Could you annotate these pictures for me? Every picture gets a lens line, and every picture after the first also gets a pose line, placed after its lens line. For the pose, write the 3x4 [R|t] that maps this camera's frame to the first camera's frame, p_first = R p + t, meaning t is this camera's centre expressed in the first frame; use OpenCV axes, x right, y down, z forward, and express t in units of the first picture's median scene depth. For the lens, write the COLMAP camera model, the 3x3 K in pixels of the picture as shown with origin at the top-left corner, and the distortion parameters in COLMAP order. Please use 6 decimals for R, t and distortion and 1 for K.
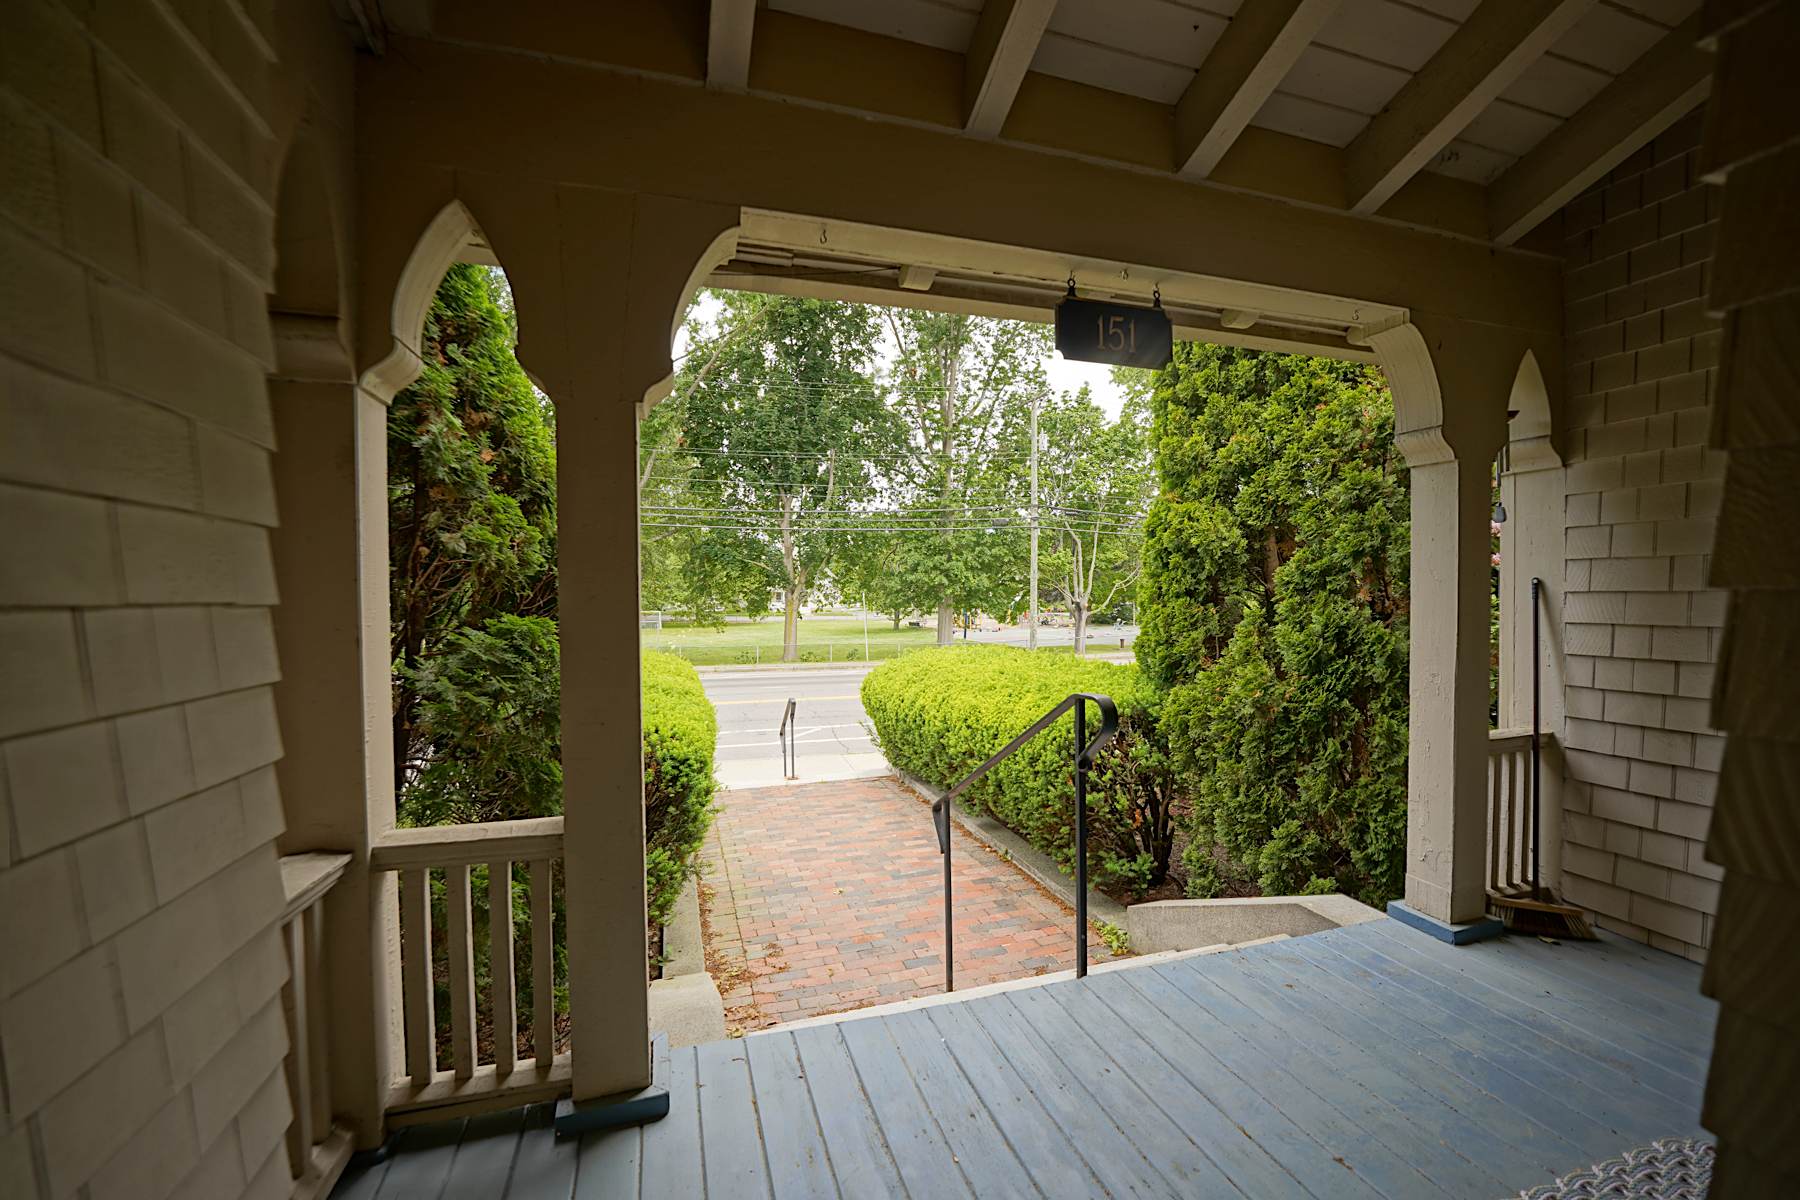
lens RADIAL K [[738.9, 0, 903.2], [0, 738.9, 604.1], [0, 0, 1]] dist [-0.021285, -0.000500]
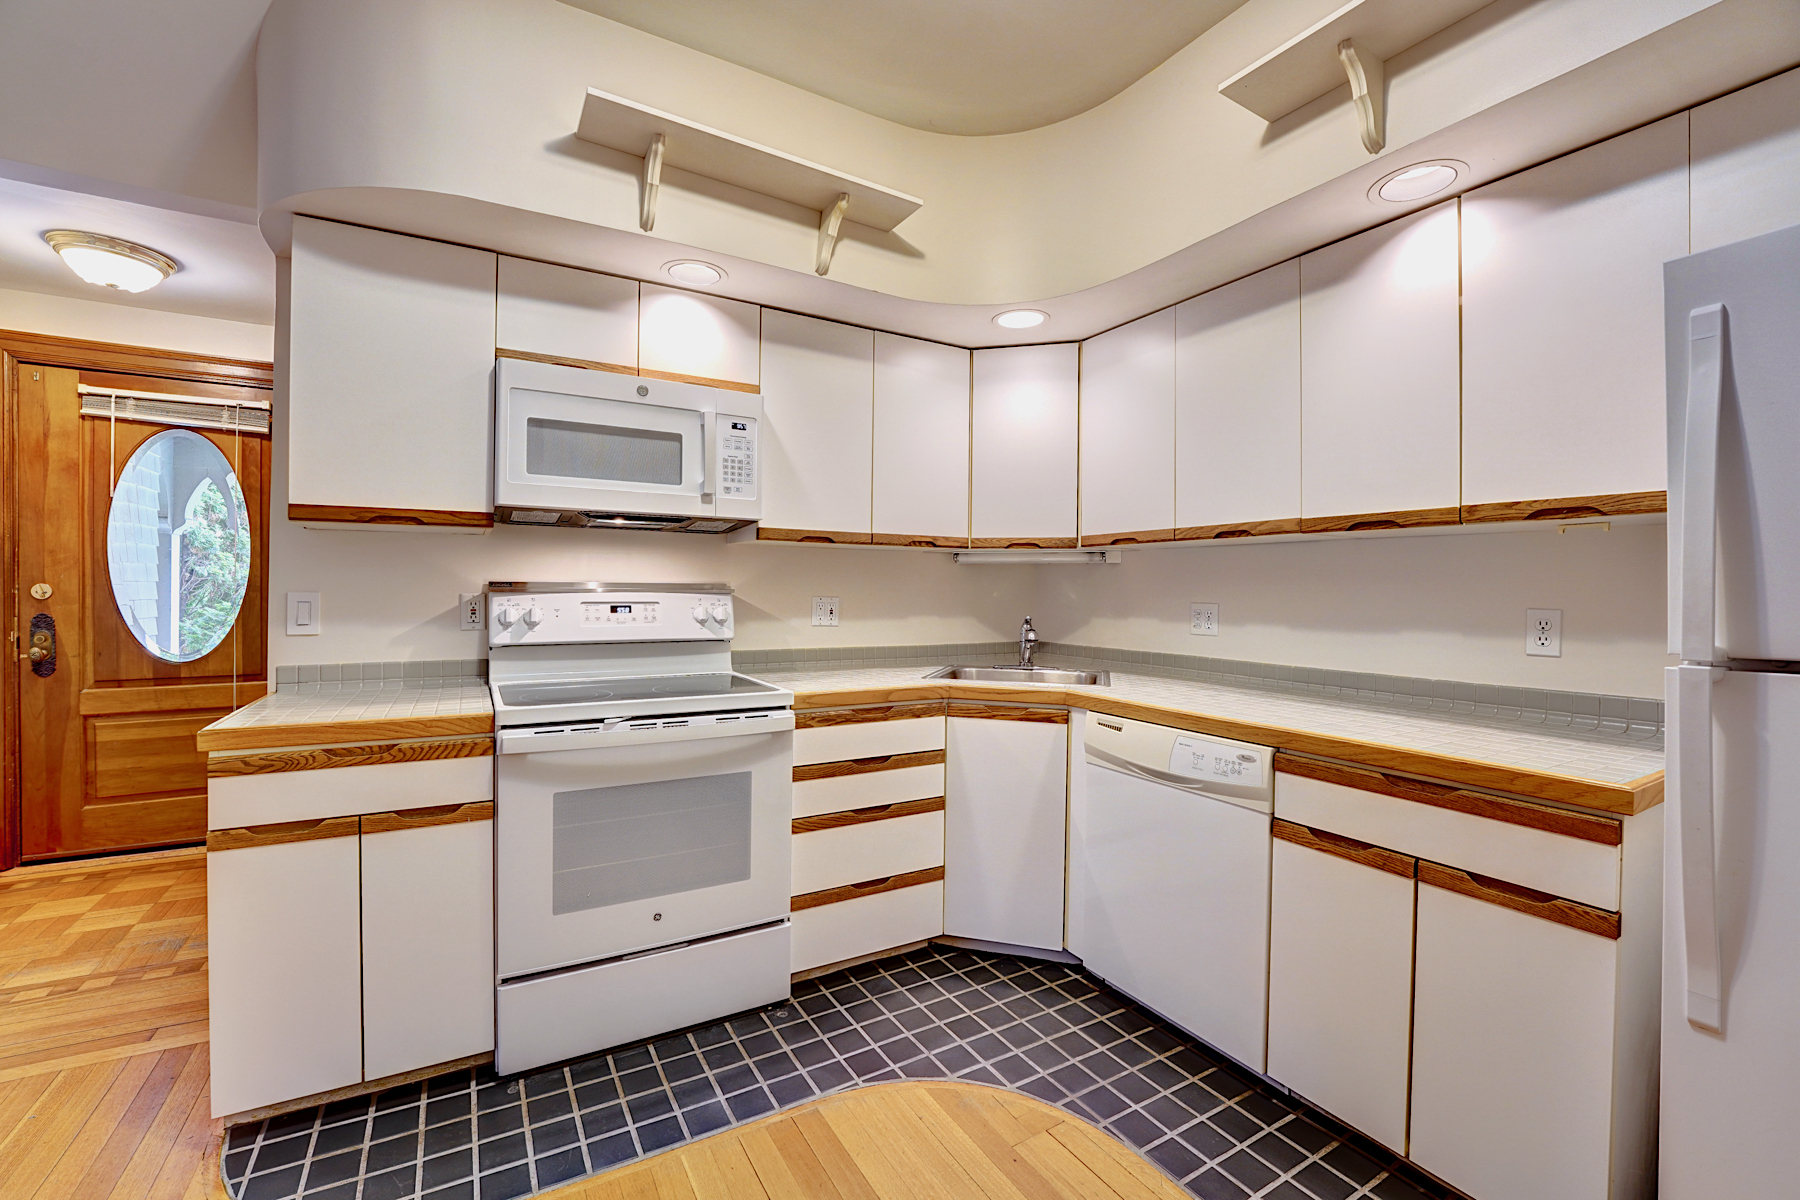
lens RADIAL K [[738.9, 0, 896.9], [0, 738.9, 589.8], [0, 0, 1]] dist [-0.021285, -0.000500]
pose [[0.975163, 0.019159, 0.220659, 1.131442], [-0.014390, 0.999627, -0.023204, -0.001232], [-0.221022, 0.019453, 0.975075, -1.890574]]
